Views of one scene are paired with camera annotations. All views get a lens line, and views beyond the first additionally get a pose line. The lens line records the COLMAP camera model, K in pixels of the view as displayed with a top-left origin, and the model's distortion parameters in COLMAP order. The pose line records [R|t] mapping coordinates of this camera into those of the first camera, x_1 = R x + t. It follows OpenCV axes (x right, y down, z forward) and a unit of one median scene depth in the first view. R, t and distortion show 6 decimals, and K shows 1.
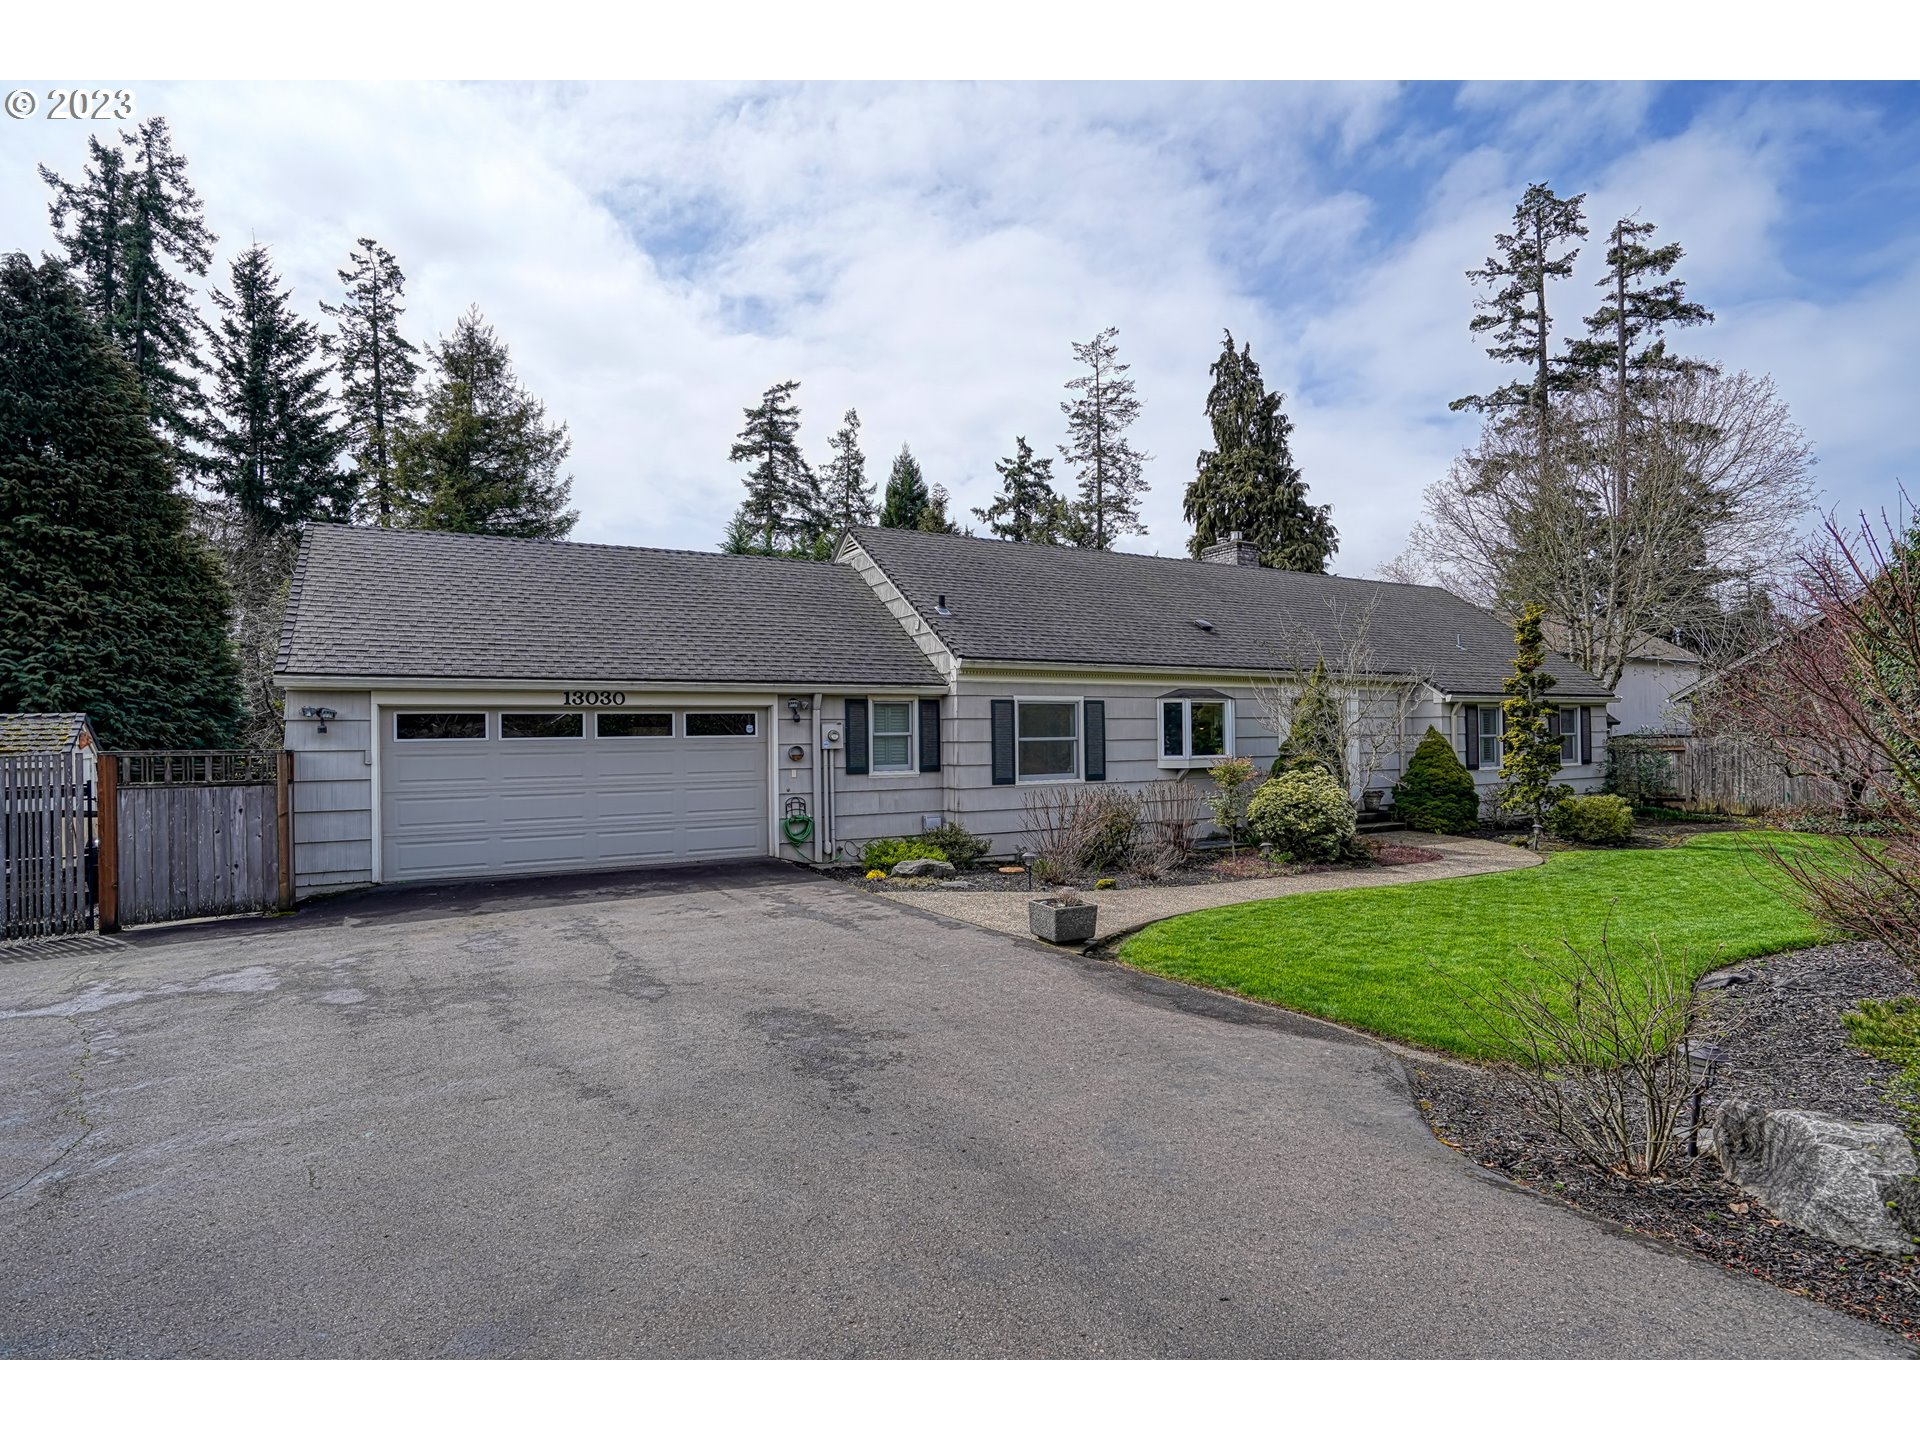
lens RADIAL K [[970.8, 0, 977.0], [0, 970.8, 733.7], [0, 0, 1]] dist [-0.050846, 0.020091]
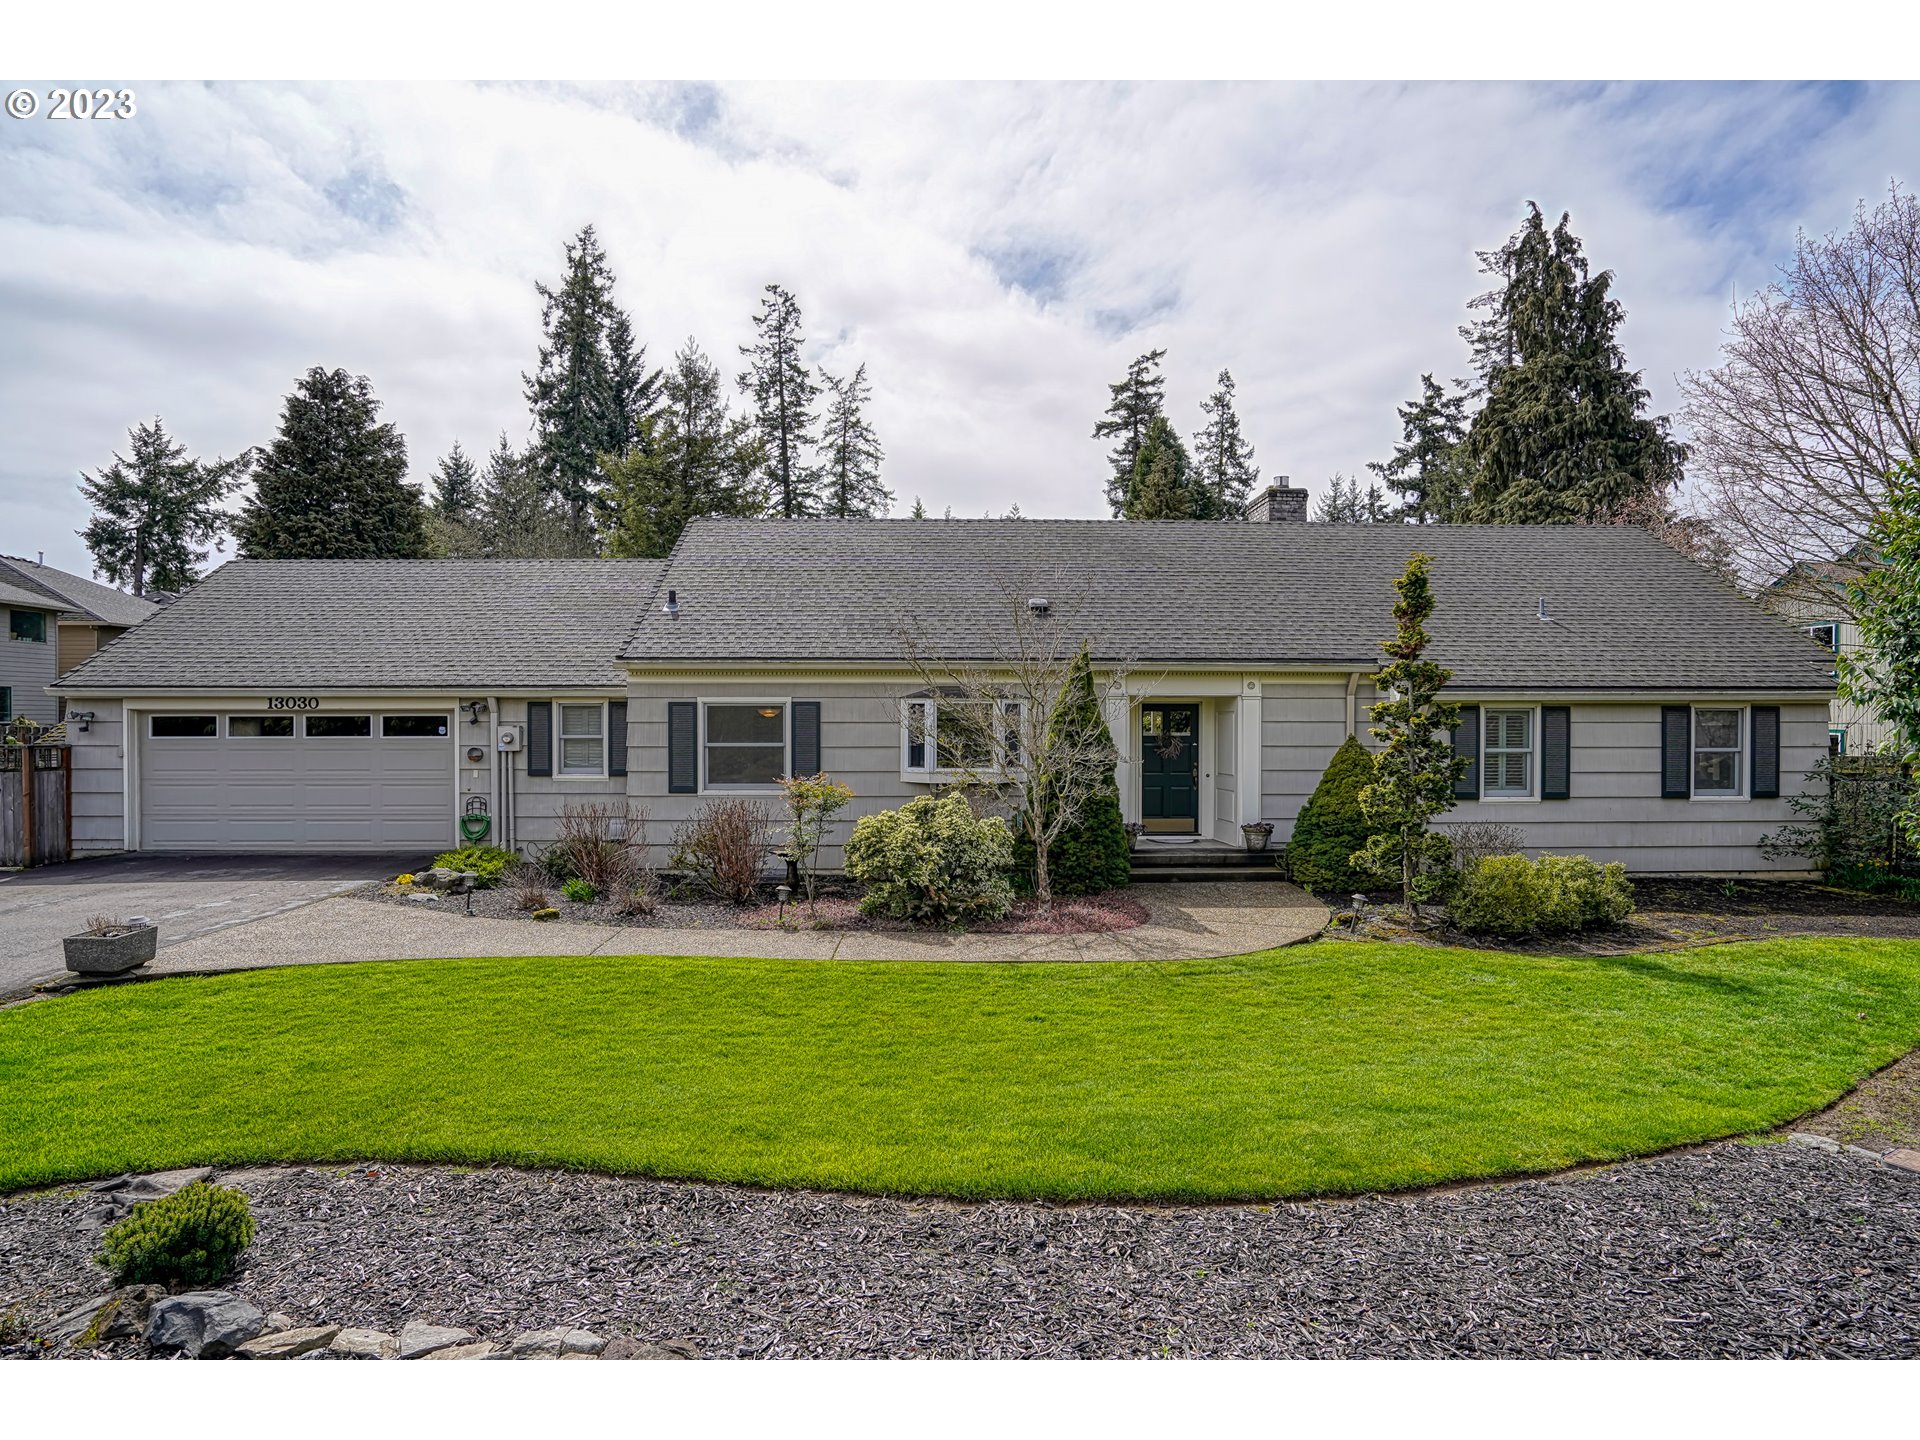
lens RADIAL K [[970.8, 0, 959.0], [0, 970.8, 741.0], [0, 0, 1]] dist [-0.050846, 0.020091]
pose [[0.879165, 0.025268, -0.475848, 0.228906], [-0.010061, 0.999355, 0.034477, -0.010545], [0.476412, -0.025524, 0.878852, 0.103593]]
